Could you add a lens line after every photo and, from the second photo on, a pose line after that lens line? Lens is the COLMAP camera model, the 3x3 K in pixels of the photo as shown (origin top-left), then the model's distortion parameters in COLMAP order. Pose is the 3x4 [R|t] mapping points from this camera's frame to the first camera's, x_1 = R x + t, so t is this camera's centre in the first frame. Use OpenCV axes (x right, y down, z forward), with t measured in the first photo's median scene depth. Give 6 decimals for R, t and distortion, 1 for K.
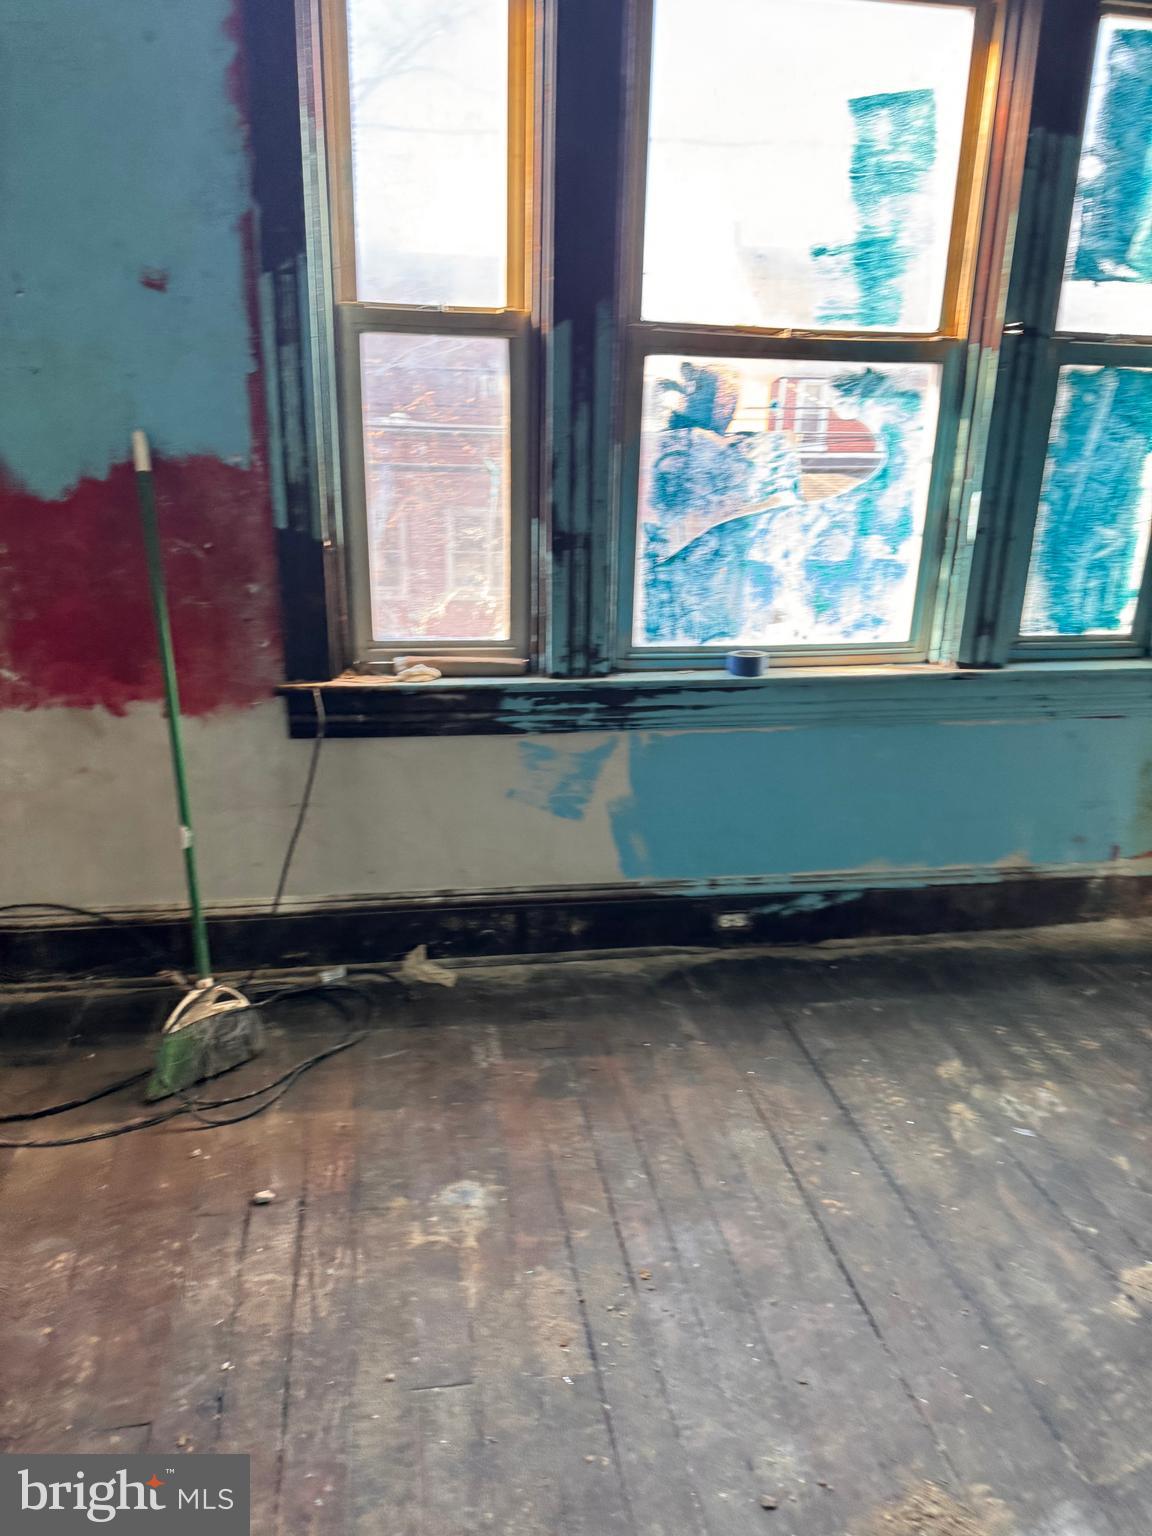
lens RADIAL K [[1097.2, 0, 584.5], [0, 1097.2, 759.6], [0, 0, 1]] dist [0.040721, -0.053944]
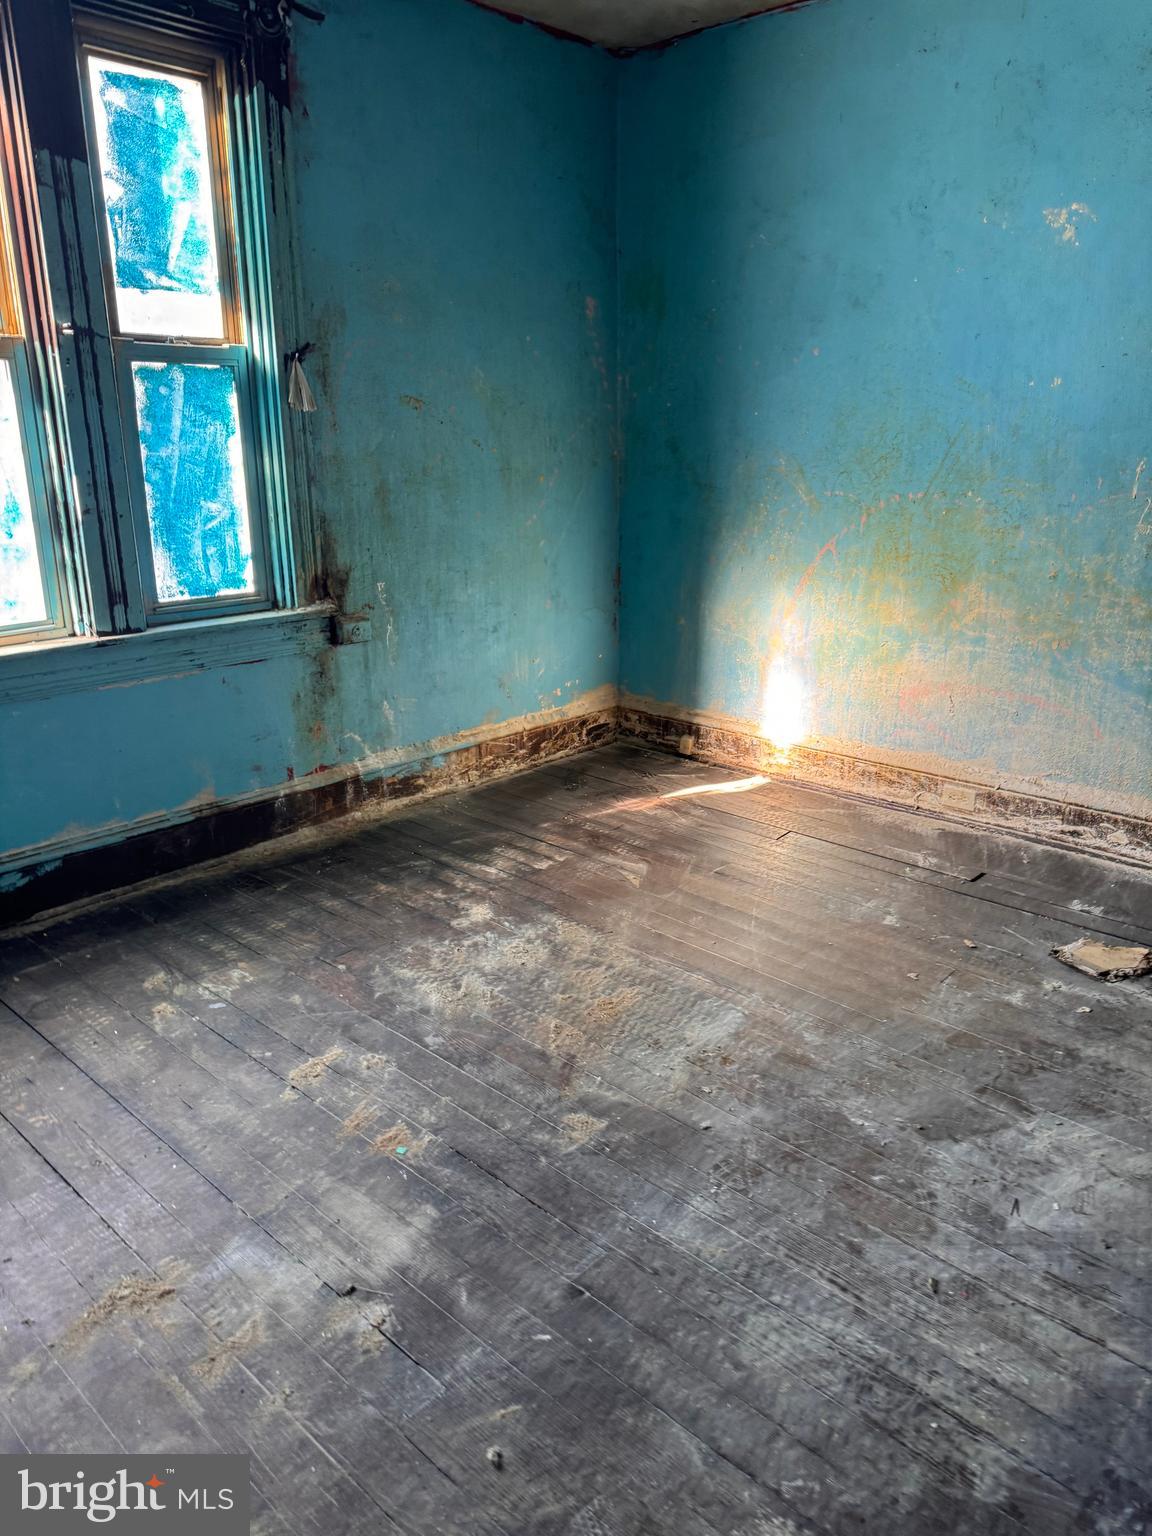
lens RADIAL K [[1097.2, 0, 652.4], [0, 1097.2, 765.7], [0, 0, 1]] dist [0.040721, -0.053944]
pose [[0.780314, -0.206818, 0.590201, 0.091049], [0.203710, 0.976321, 0.072793, 0.073923], [-0.591281, 0.063429, 0.803968, -0.201836]]
